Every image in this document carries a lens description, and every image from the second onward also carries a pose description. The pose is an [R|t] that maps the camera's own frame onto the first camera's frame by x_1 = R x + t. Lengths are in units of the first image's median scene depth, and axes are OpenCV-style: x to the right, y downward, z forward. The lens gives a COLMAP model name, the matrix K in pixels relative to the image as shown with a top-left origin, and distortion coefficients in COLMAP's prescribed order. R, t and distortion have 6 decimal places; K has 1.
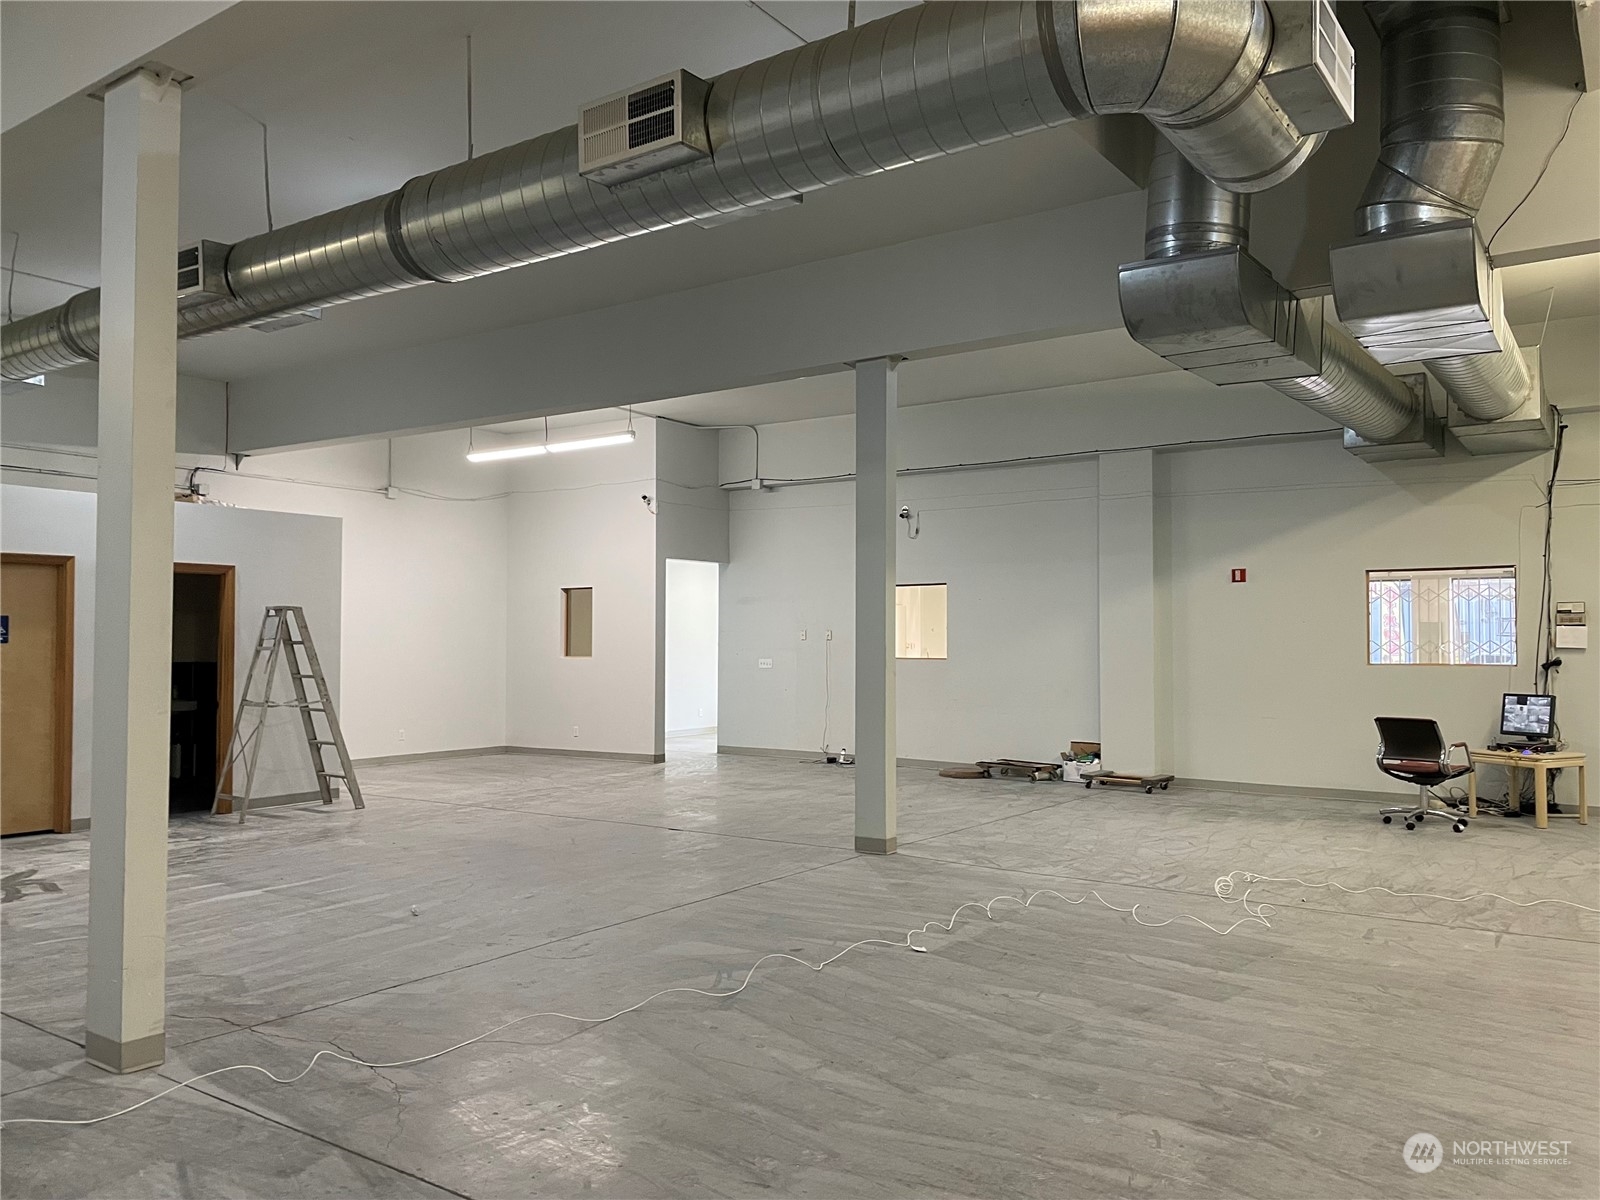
lens RADIAL K [[1198.8, 0, 811.4], [0, 1198.8, 597.8], [0, 0, 1]] dist [0.088619, -0.114494]
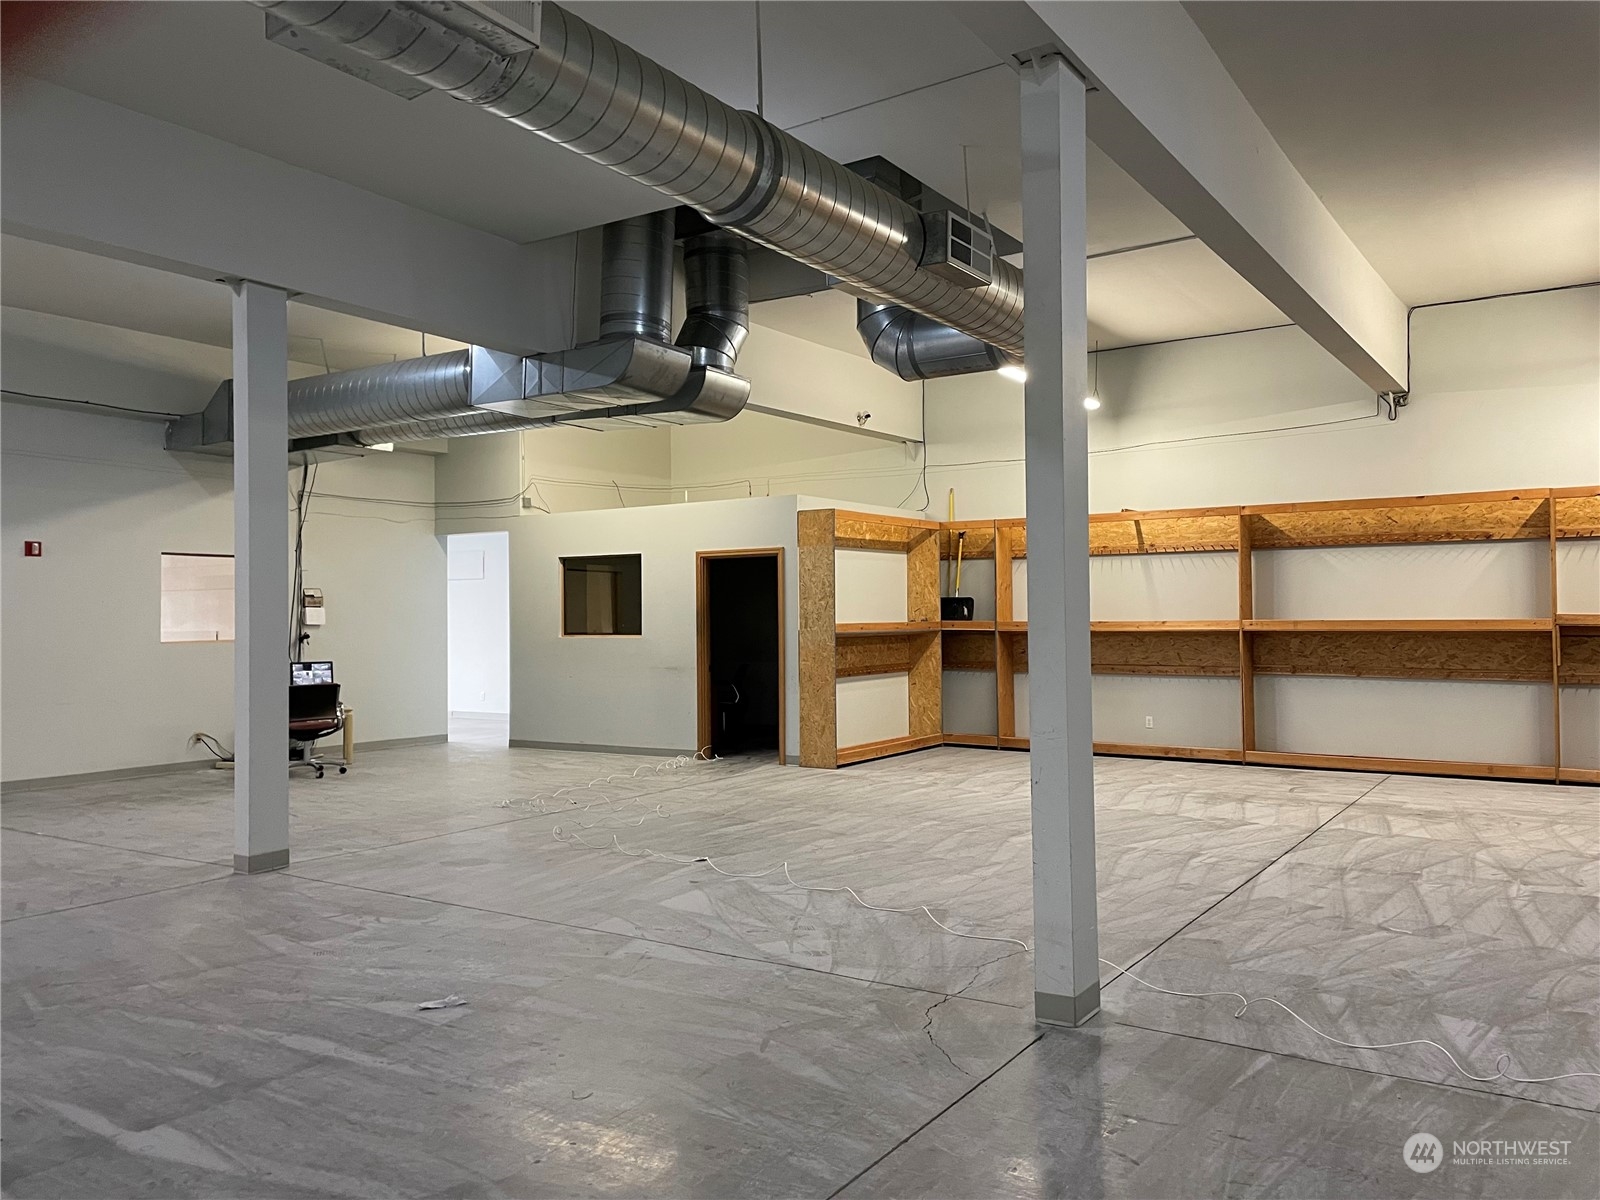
lens RADIAL K [[1198.8, 0, 811.4], [0, 1198.8, 597.8], [0, 0, 1]] dist [0.088619, -0.114494]
pose [[-0.028923, 0.014229, 0.999480, -1.079237], [-0.027371, 0.999512, -0.015022, 0.029531], [-0.999207, -0.027791, -0.028520, 0.847960]]
